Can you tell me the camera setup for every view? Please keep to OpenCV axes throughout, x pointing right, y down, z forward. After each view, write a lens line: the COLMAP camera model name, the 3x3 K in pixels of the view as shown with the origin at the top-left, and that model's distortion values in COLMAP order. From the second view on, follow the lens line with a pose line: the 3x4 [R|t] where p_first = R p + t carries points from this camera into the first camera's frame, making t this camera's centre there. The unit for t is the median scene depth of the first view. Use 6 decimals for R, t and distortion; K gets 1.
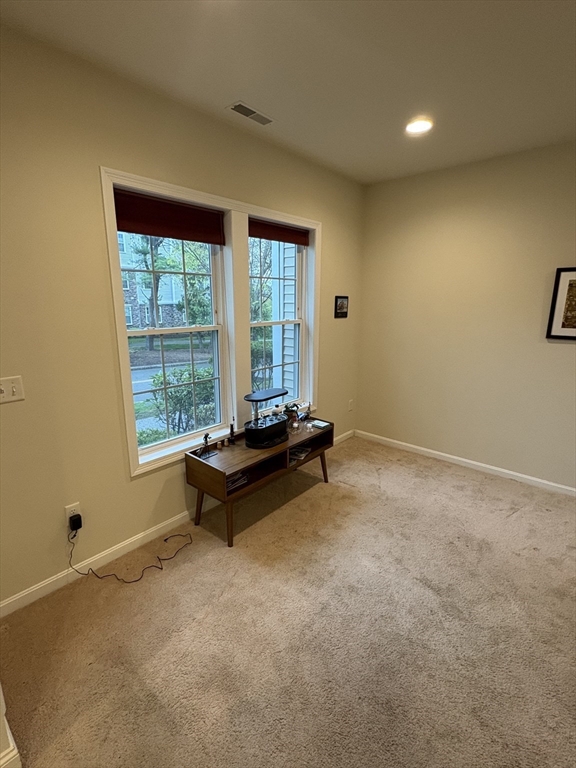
lens RADIAL K [[364.1, 0, 288.9], [0, 364.1, 382.6], [0, 0, 1]] dist [-0.000213, -0.000054]
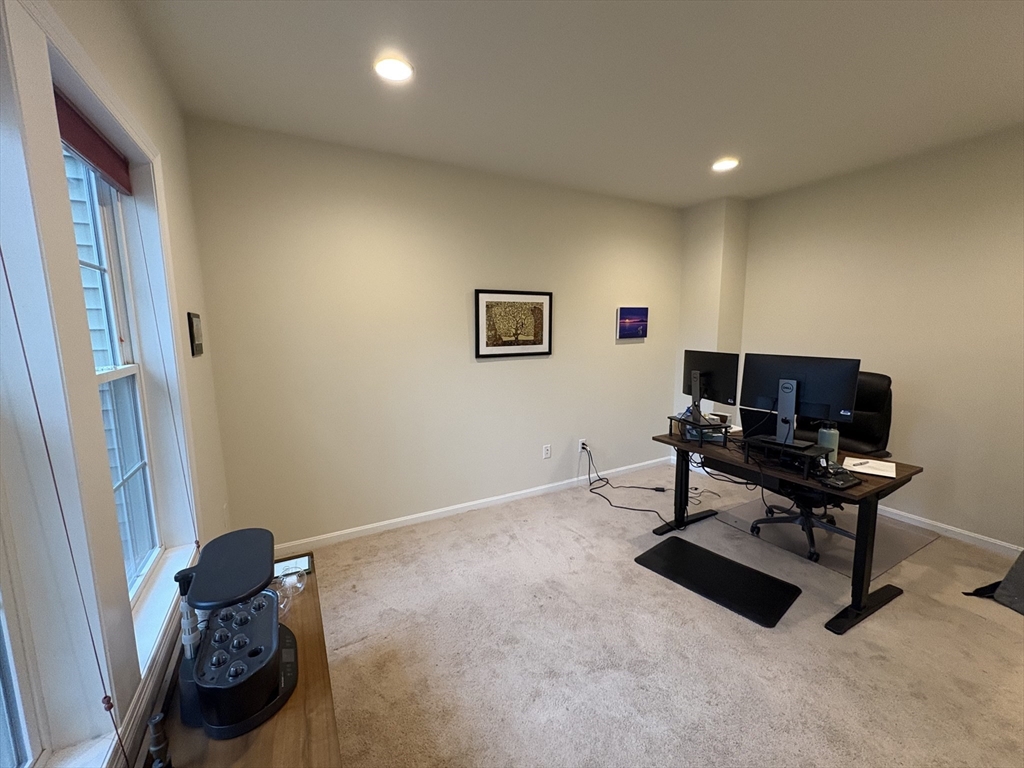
lens RADIAL K [[405.8, 0, 511.6], [0, 405.8, 383.7], [0, 0, 1]] dist [0.000324, -0.000361]
pose [[0.357287, -0.137703, 0.923788, -0.301146], [0.218388, 0.973971, 0.060719, -0.103305], [-0.908104, 0.180050, 0.378060, 0.520137]]
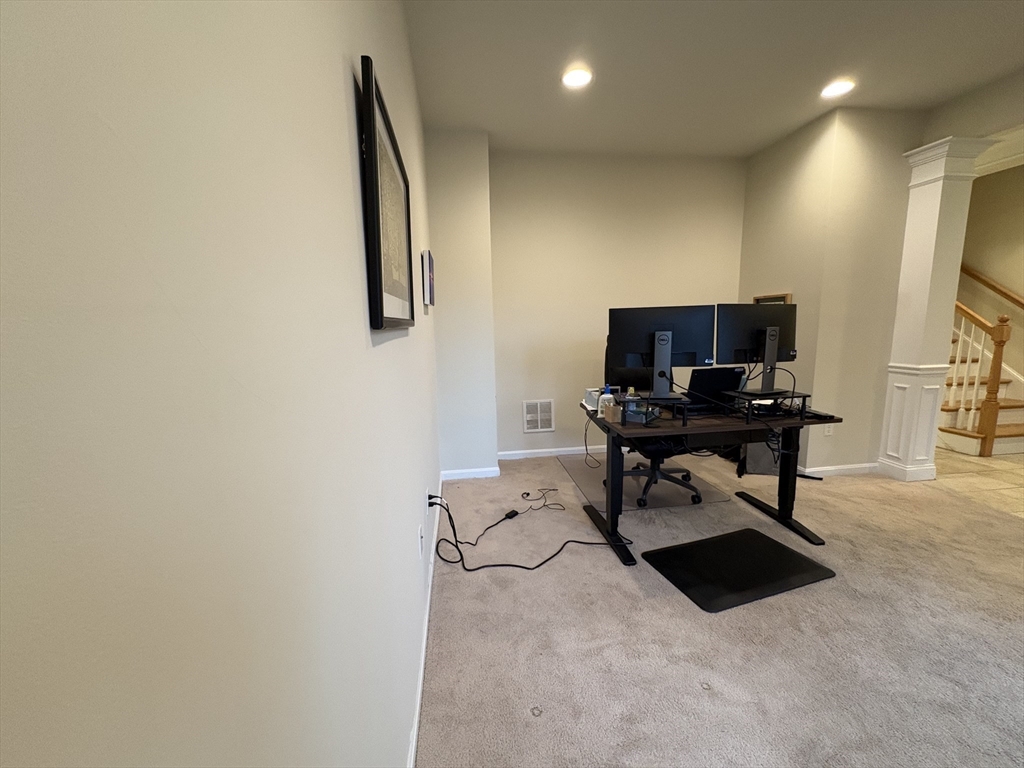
lens RADIAL K [[405.8, 0, 511.4], [0, 405.8, 381.1], [0, 0, 1]] dist [0.000324, -0.000361]
pose [[-0.743605, -0.082028, 0.663569, 0.433469], [0.166409, 0.938512, 0.302496, -0.162425], [-0.647580, 0.335362, -0.684232, 1.182734]]
